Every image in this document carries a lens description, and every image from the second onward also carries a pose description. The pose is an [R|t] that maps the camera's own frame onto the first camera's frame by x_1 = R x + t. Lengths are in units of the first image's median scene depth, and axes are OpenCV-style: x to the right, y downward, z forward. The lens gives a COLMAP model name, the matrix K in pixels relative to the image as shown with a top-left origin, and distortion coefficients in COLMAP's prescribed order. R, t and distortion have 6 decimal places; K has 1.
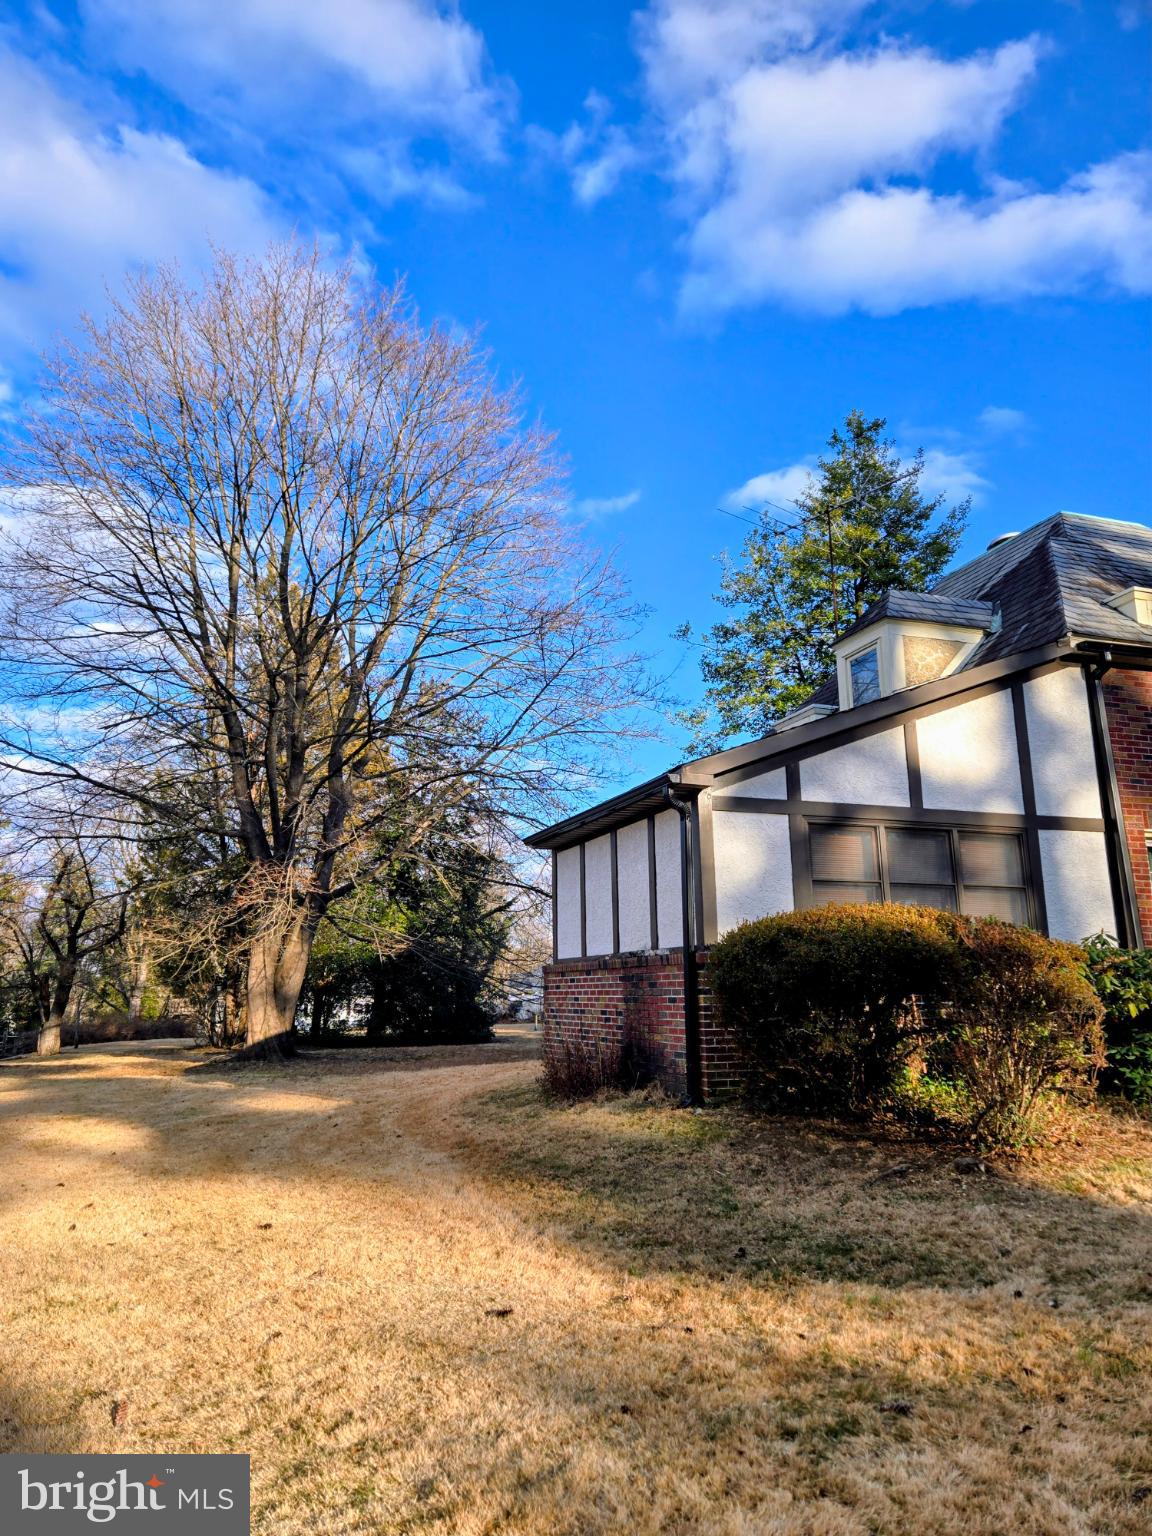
lens RADIAL K [[1018.0, 0, 576.0], [0, 1018.0, 768.0], [0, 0, 1]] dist [0.076599, -0.000260]
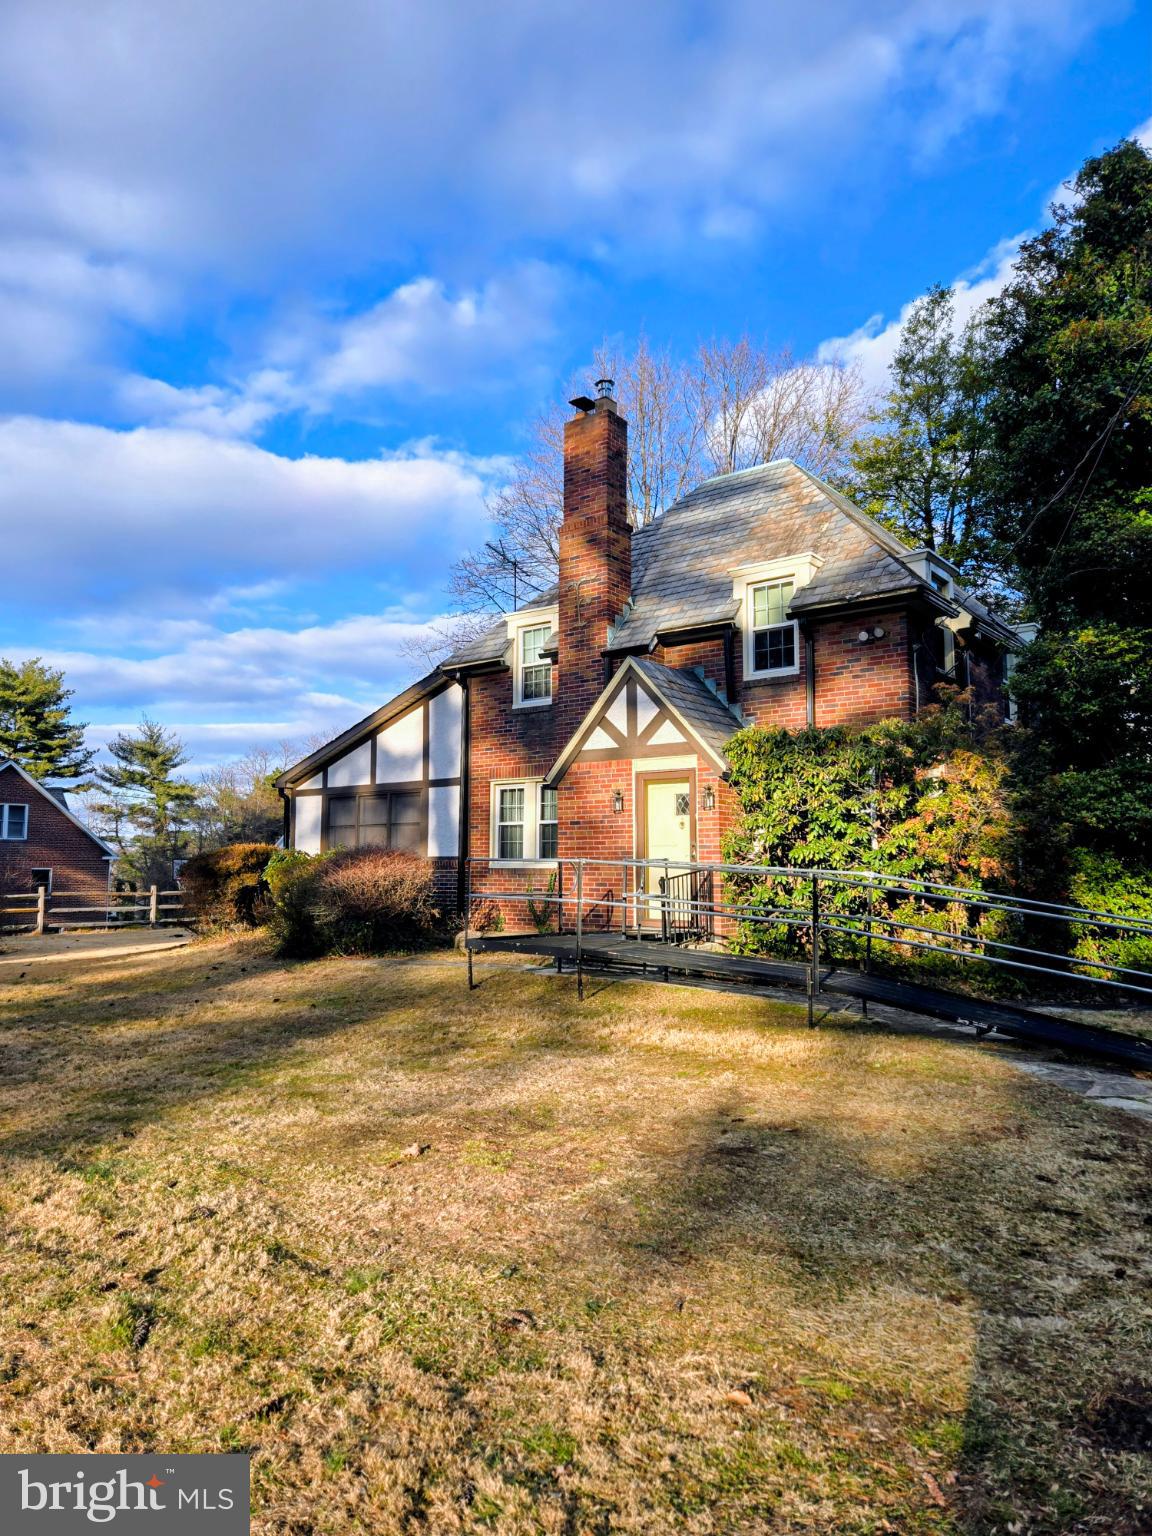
lens RADIAL K [[1018.0, 0, 576.0], [0, 1018.0, 768.0], [0, 0, 1]] dist [0.076599, -0.000260]
pose [[0.551445, -0.072959, -0.831015, 2.016129], [0.174262, 0.984266, 0.029223, 0.019880], [0.815807, -0.160929, 0.555482, 0.253441]]
